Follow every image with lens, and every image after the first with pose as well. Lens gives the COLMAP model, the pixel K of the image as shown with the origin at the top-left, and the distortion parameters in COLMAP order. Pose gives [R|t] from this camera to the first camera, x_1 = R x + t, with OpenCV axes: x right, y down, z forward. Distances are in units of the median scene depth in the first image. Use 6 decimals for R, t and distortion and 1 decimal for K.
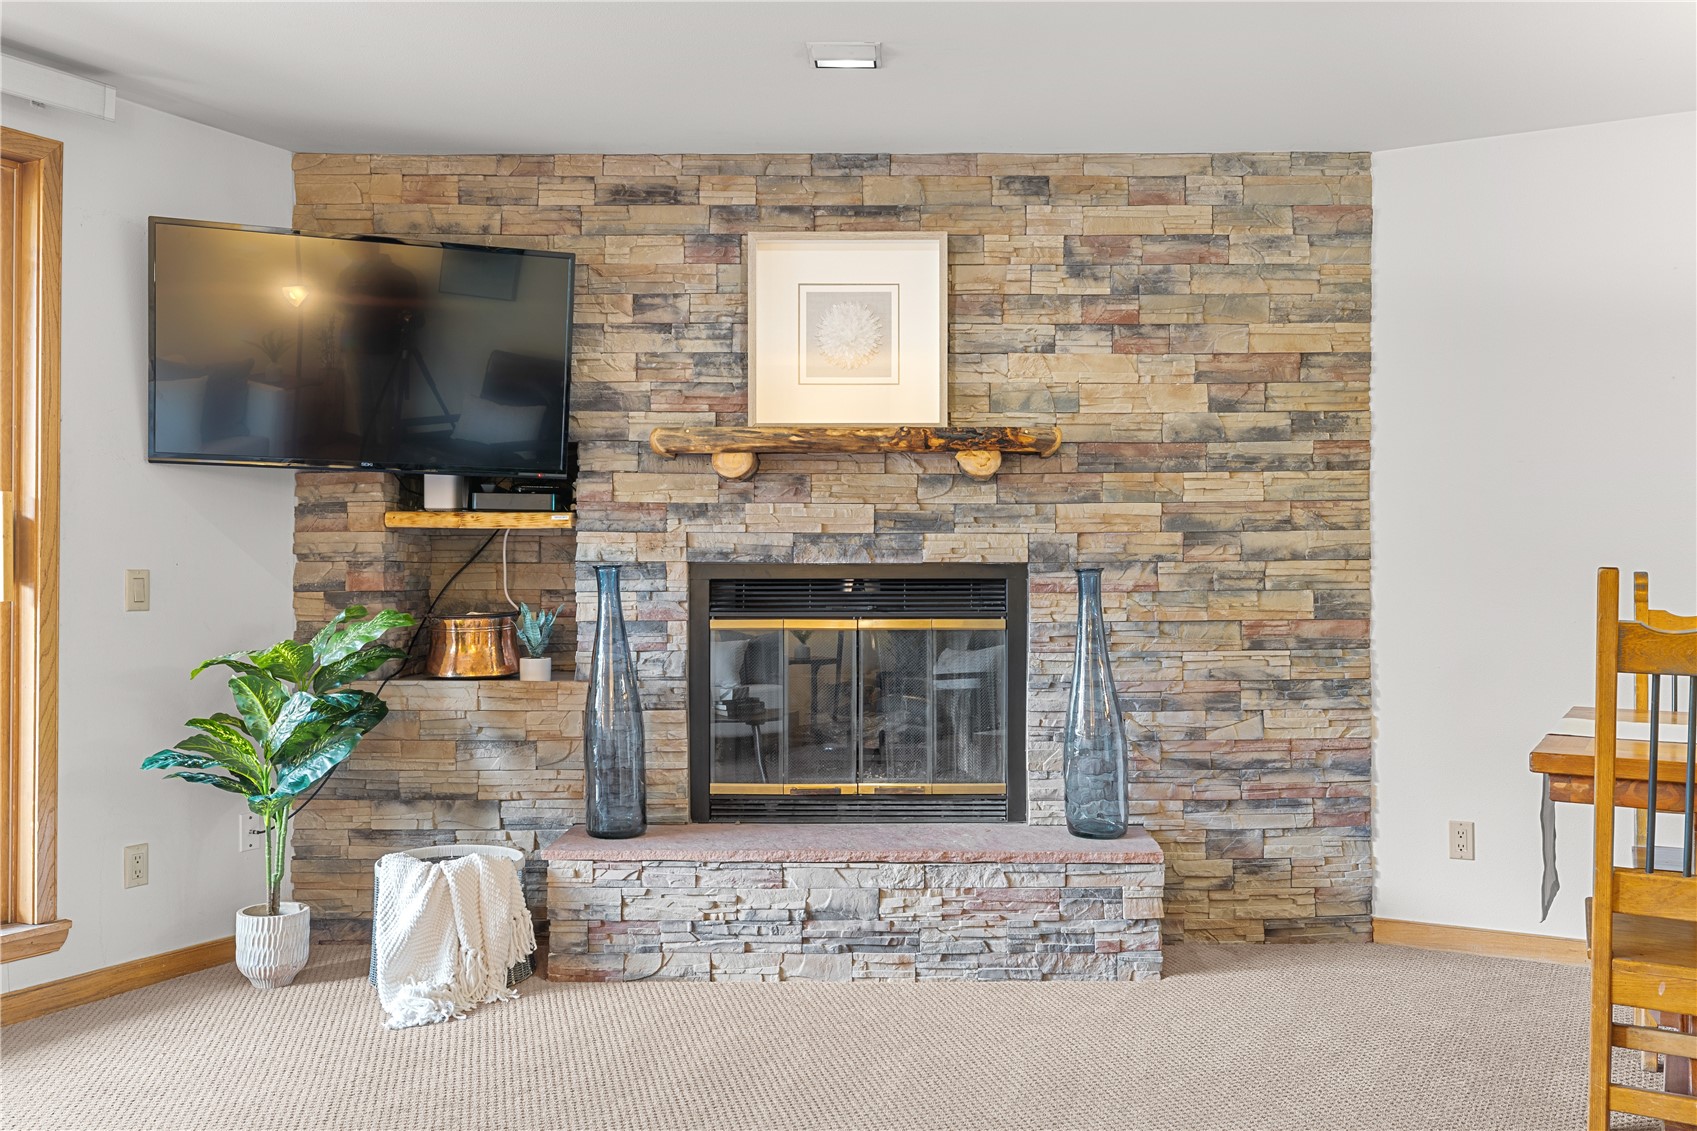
lens RADIAL K [[1597.1, 0, 848.8], [0, 1597.1, 553.3], [0, 0, 1]] dist [-0.002628, 0.000000]
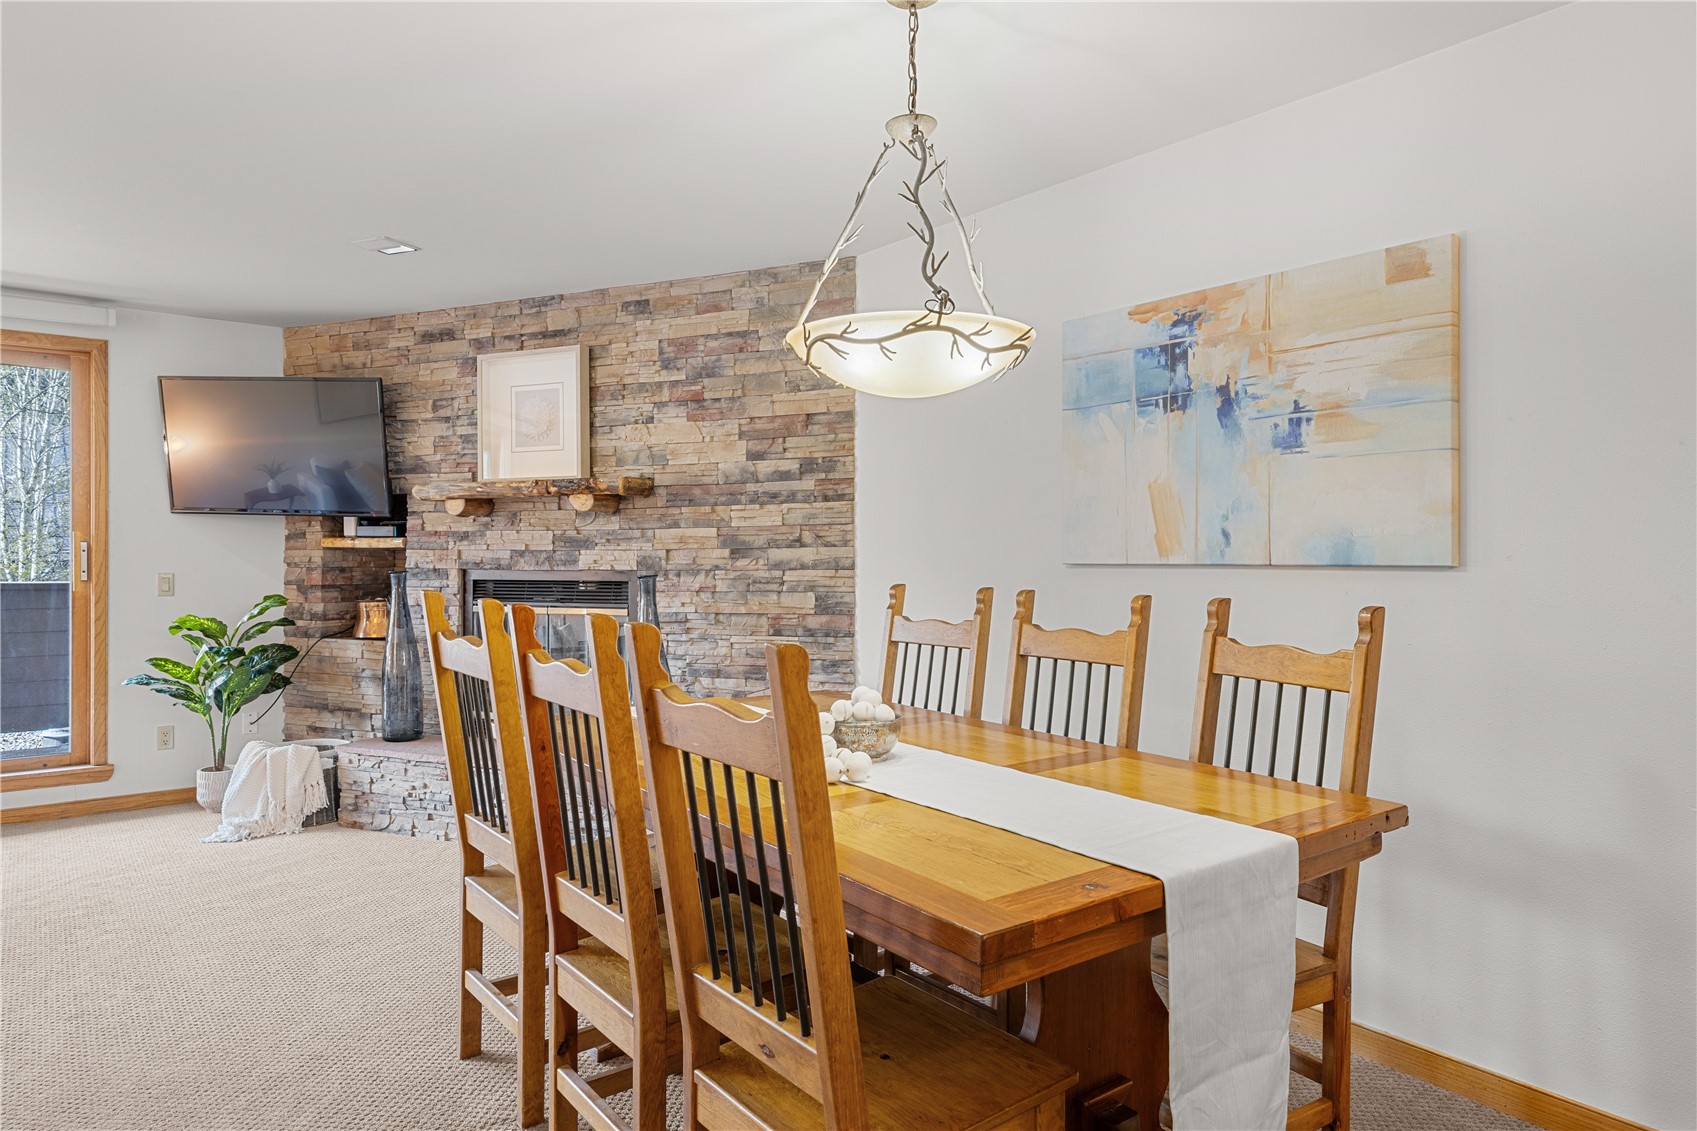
lens RADIAL K [[1118.7, 0, 858.2], [0, 1118.7, 554.4], [0, 0, 1]] dist [0.009556, -0.000654]
pose [[0.904548, -0.000470, -0.426371, 0.720550], [0.005021, 0.999942, 0.009550, -0.017142], [0.426342, -0.010779, 0.904498, 0.173703]]
